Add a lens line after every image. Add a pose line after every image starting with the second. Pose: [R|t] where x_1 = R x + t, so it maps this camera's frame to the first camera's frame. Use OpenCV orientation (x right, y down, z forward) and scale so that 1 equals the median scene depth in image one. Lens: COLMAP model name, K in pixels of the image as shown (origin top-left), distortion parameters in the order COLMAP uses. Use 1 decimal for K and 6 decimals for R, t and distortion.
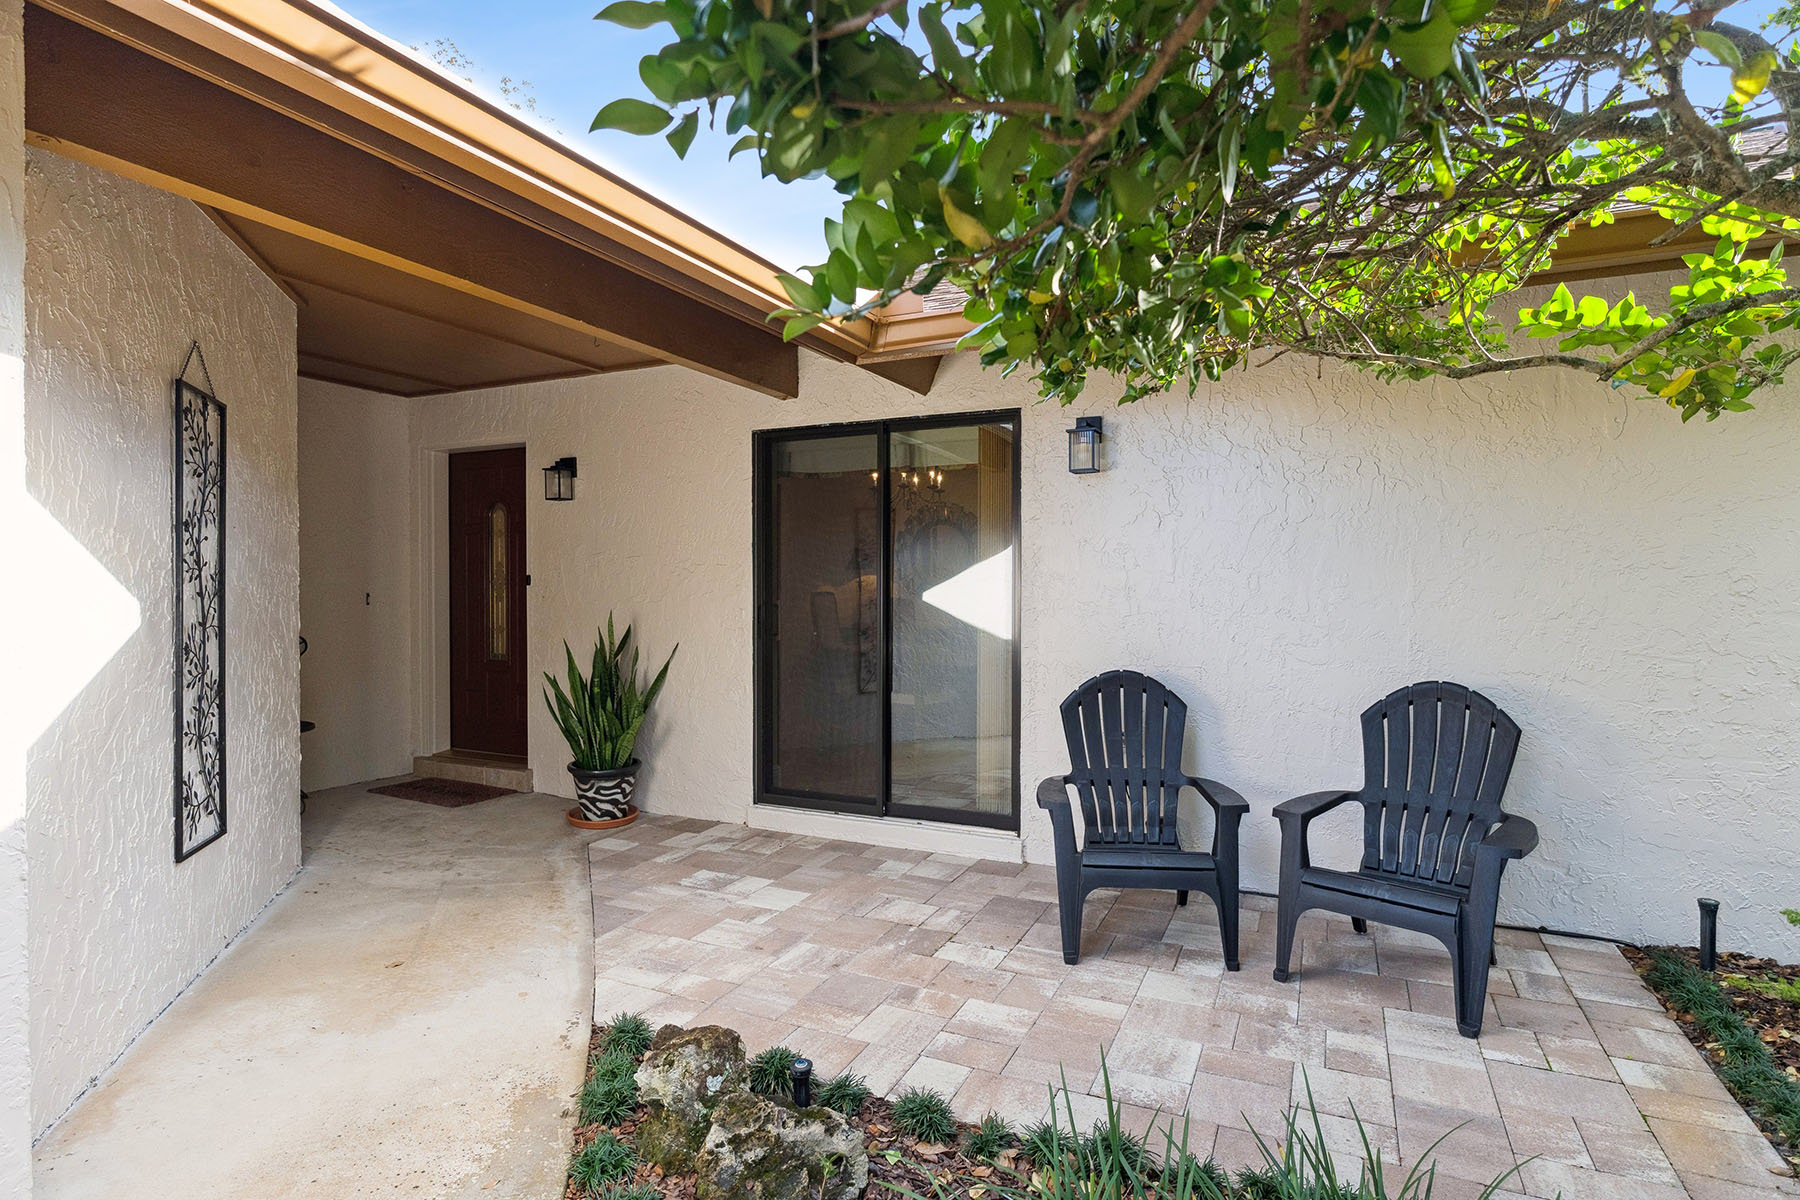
lens RADIAL K [[958.1, 0, 912.1], [0, 958.1, 598.7], [0, 0, 1]] dist [-0.005148, -0.001485]
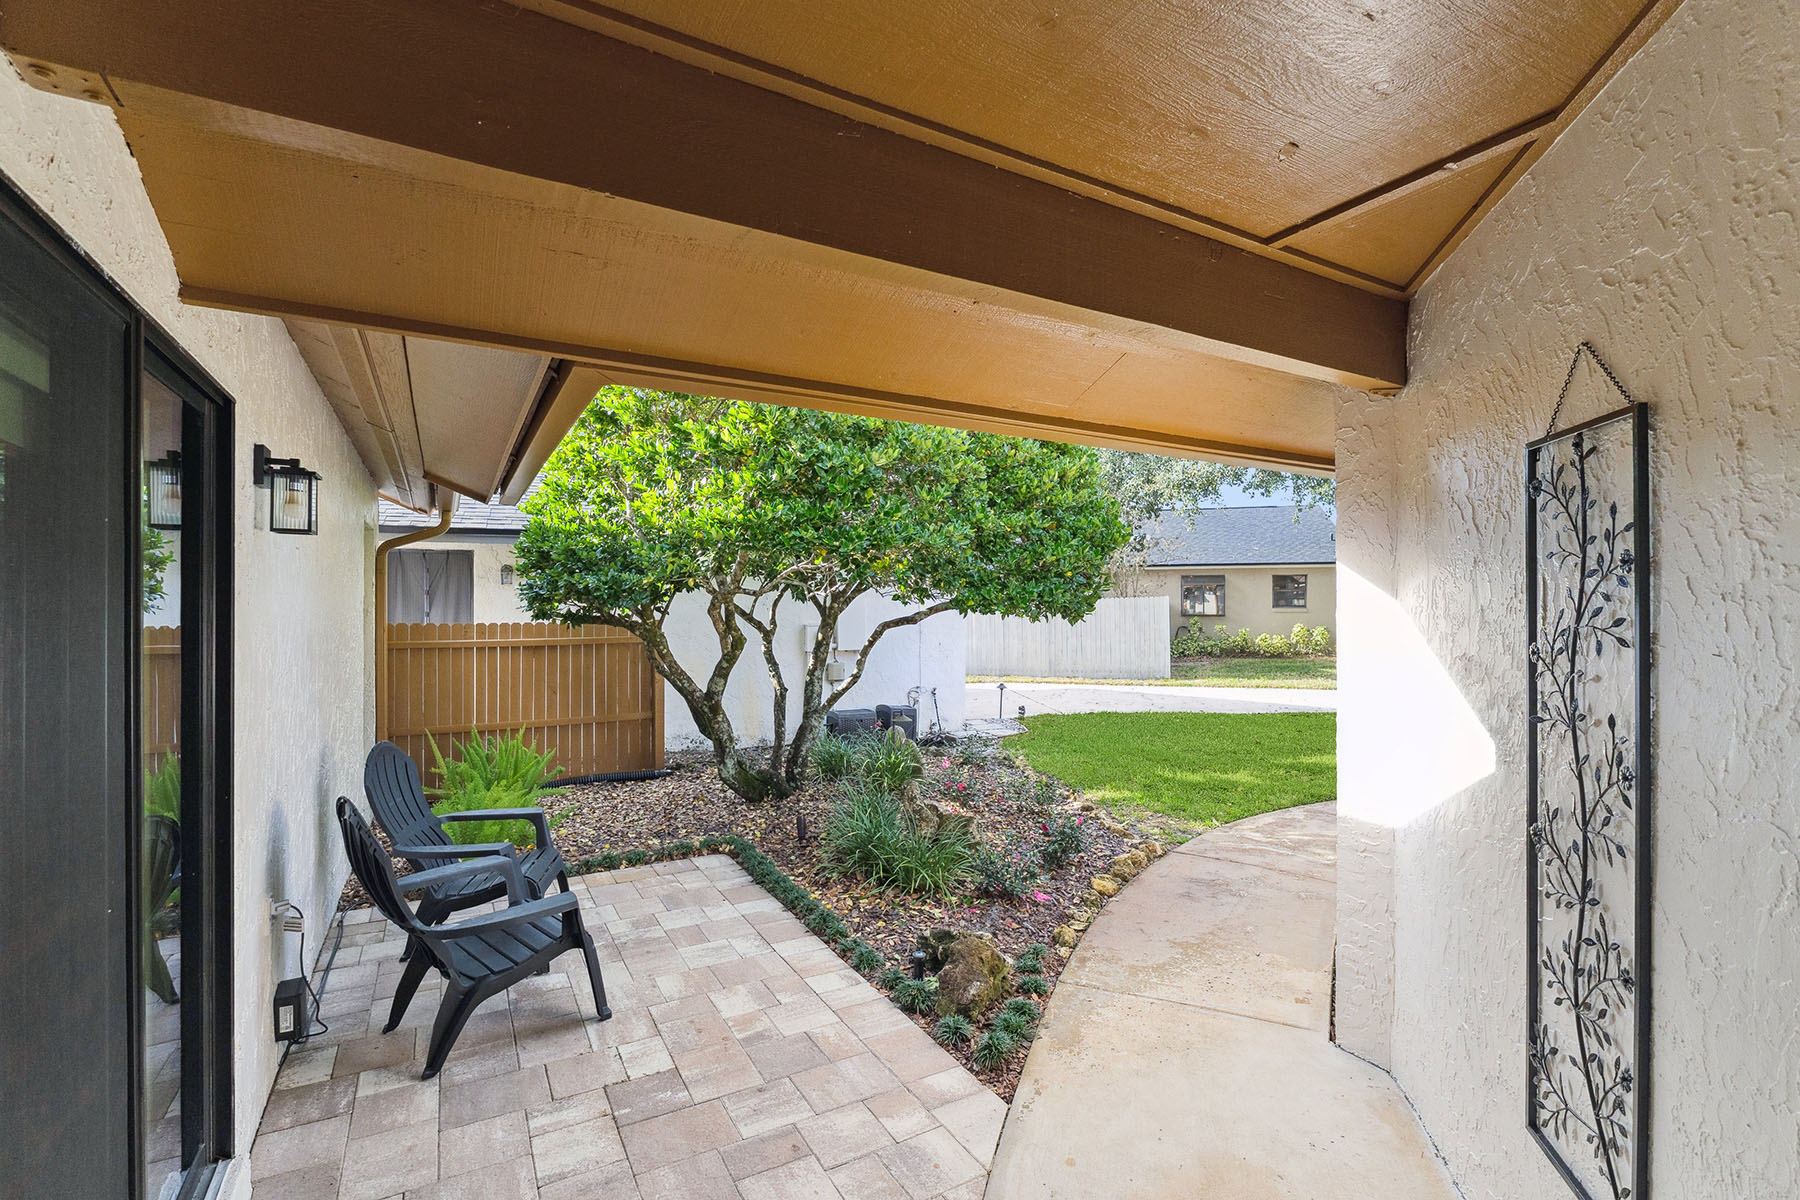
lens RADIAL K [[795.1, 0, 904.7], [0, 795.1, 599.5], [0, 0, 1]] dist [-0.003100, -0.000752]
pose [[-0.826361, 0.000429, 0.563141, -0.692963], [0.000751, 1.000000, 0.000341, -0.114523], [-0.563141, 0.000705, -0.826361, 1.692965]]
